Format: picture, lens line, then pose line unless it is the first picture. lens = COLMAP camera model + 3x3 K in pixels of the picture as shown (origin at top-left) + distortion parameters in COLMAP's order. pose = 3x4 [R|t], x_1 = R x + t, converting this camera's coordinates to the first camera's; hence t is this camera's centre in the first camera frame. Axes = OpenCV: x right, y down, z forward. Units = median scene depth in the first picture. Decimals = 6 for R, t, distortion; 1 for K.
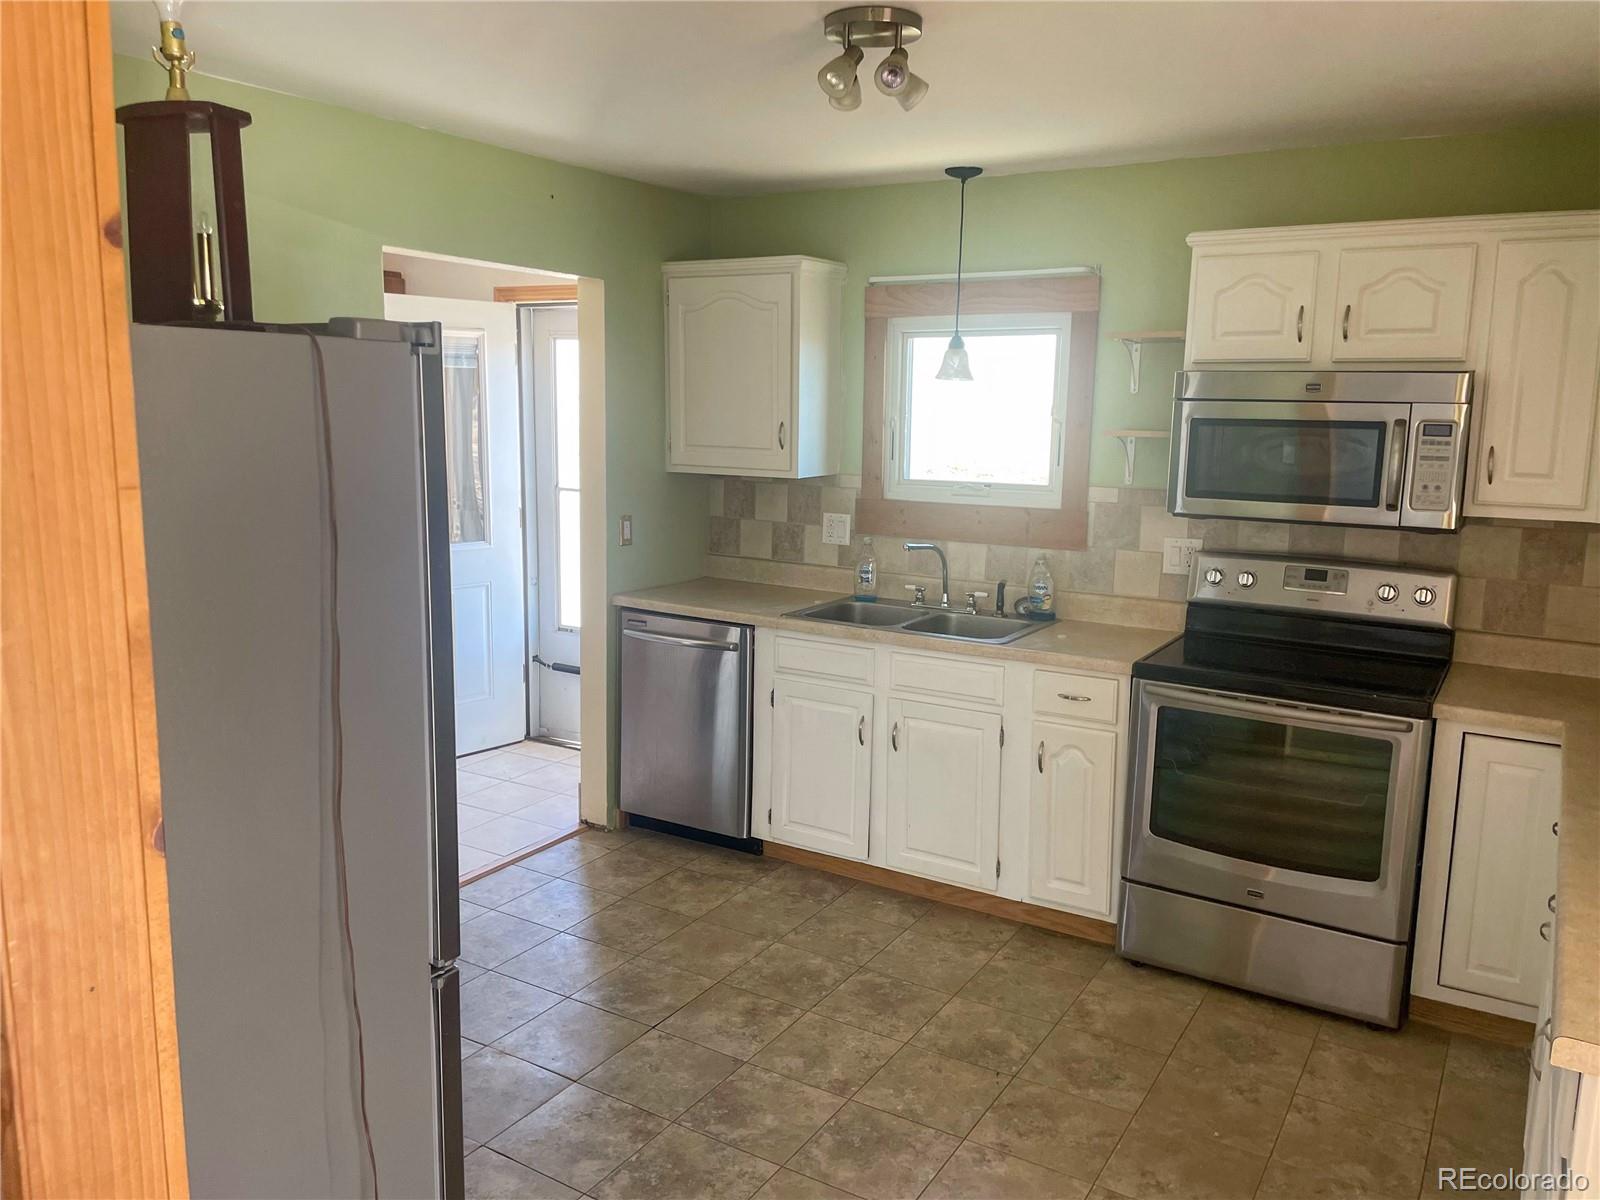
lens RADIAL K [[1214.7, 0, 816.2], [0, 1214.7, 592.5], [0, 0, 1]] dist [0.077123, -0.109062]
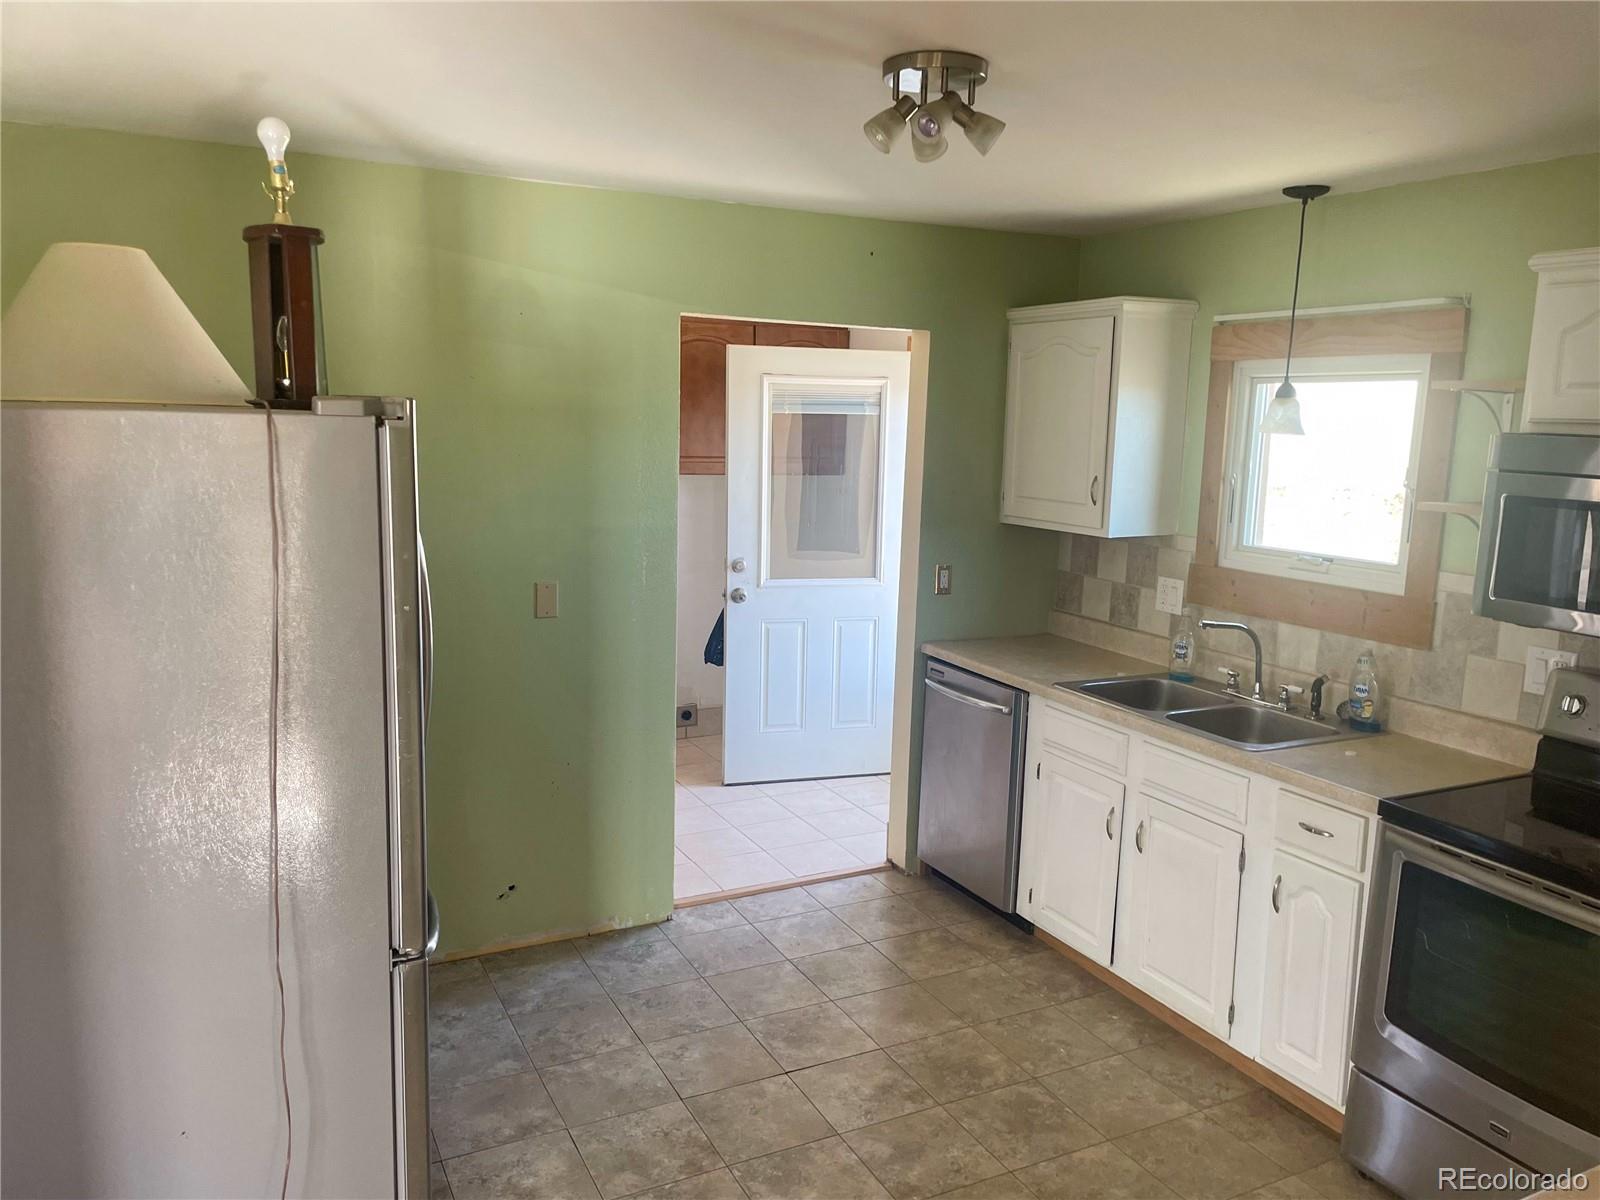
lens RADIAL K [[1214.7, 0, 800.3], [0, 1214.7, 610.6], [0, 0, 1]] dist [0.077123, -0.109062]
pose [[0.847960, 0.092218, -0.521977, 0.290121], [-0.095982, 0.995184, 0.019897, -0.037201], [0.521298, 0.033229, 0.852728, 0.099636]]
